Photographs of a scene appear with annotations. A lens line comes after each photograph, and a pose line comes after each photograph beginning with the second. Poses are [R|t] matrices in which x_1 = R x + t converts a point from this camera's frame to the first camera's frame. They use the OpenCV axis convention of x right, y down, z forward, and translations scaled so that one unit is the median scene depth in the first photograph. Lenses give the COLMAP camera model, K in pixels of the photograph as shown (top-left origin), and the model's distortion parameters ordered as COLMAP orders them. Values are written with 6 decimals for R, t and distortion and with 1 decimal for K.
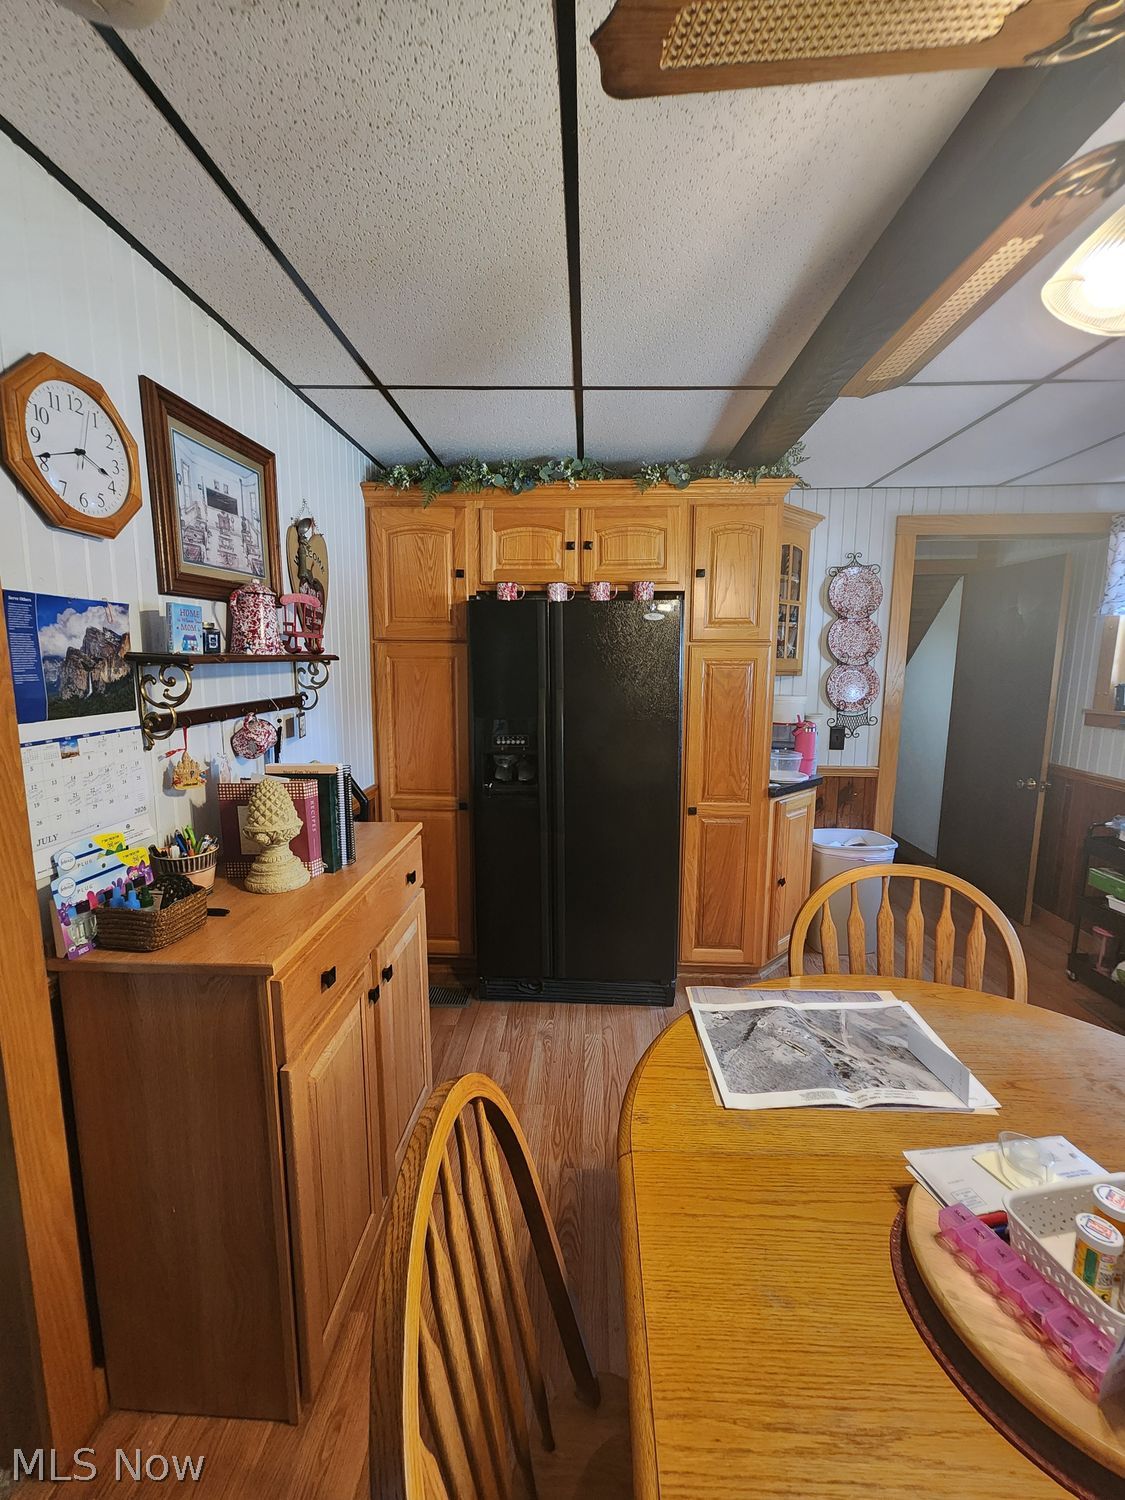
lens RADIAL K [[613.7, 0, 562.1], [0, 613.7, 748.8], [0, 0, 1]] dist [-0.000789, -0.000100]
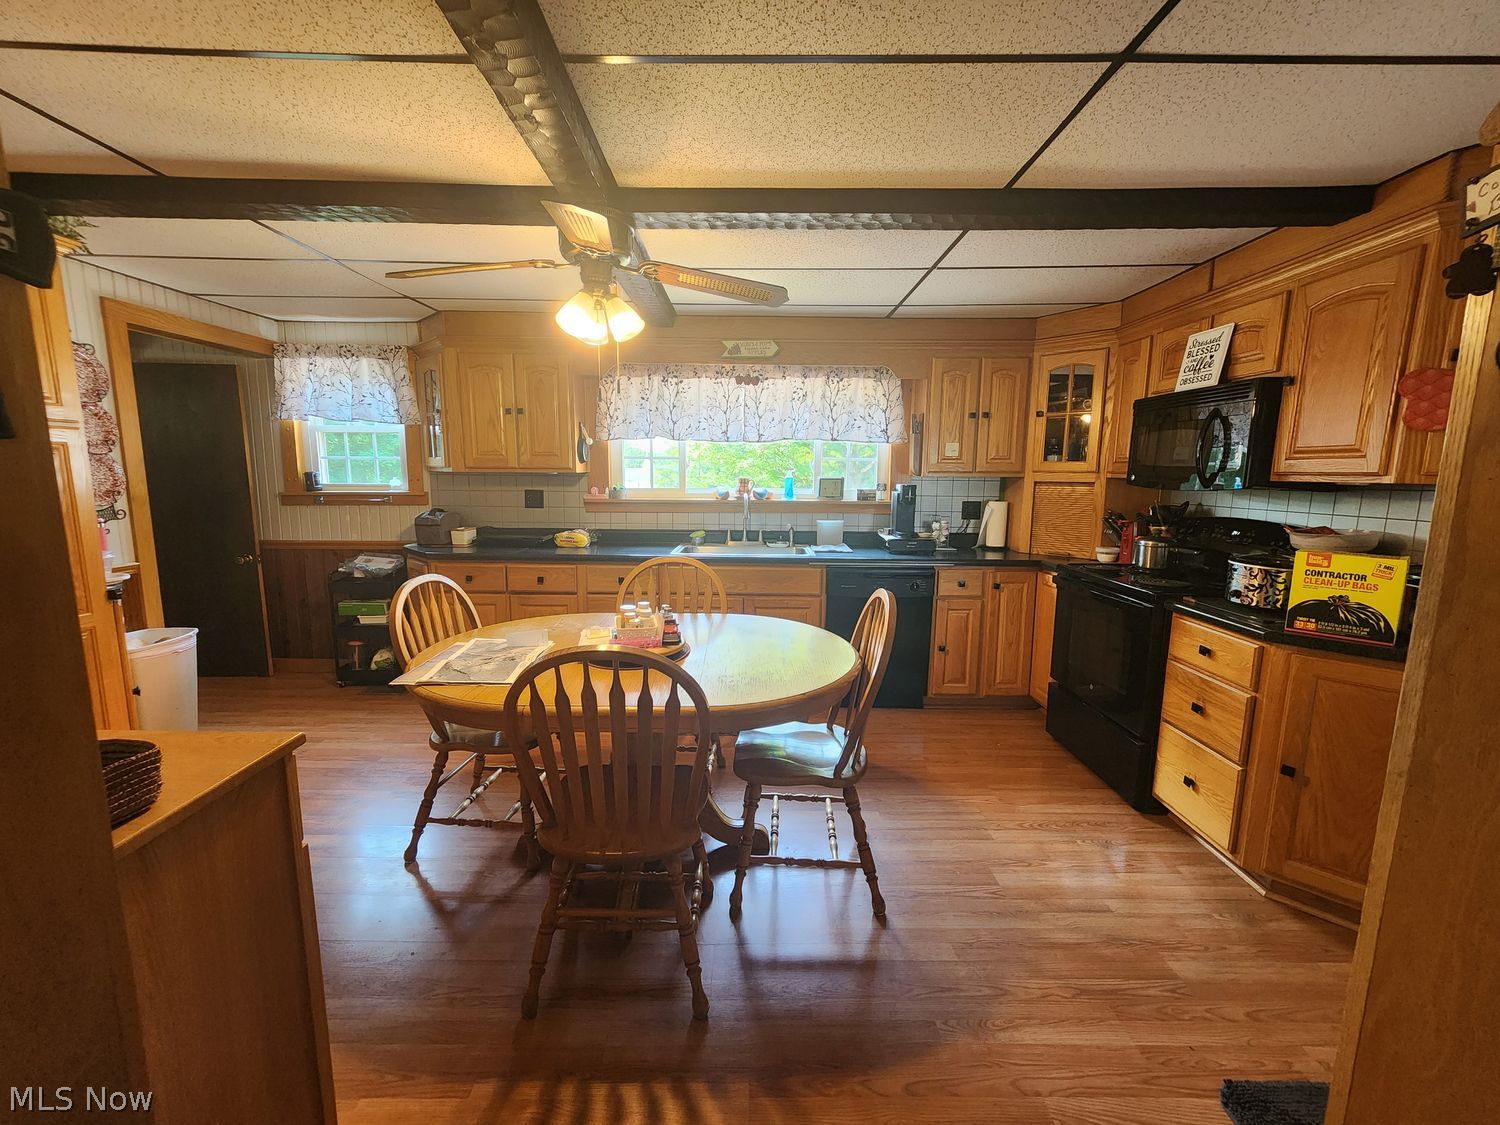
lens RADIAL K [[613.7, 0, 753.1], [0, 613.7, 560.4], [0, 0, 1]] dist [-0.000789, -0.000100]
pose [[-0.052440, -0.150320, 0.987246, -1.174138], [0.133497, 0.978677, 0.156106, 0.015252], [-0.989661, 0.139981, -0.031254, 0.208356]]
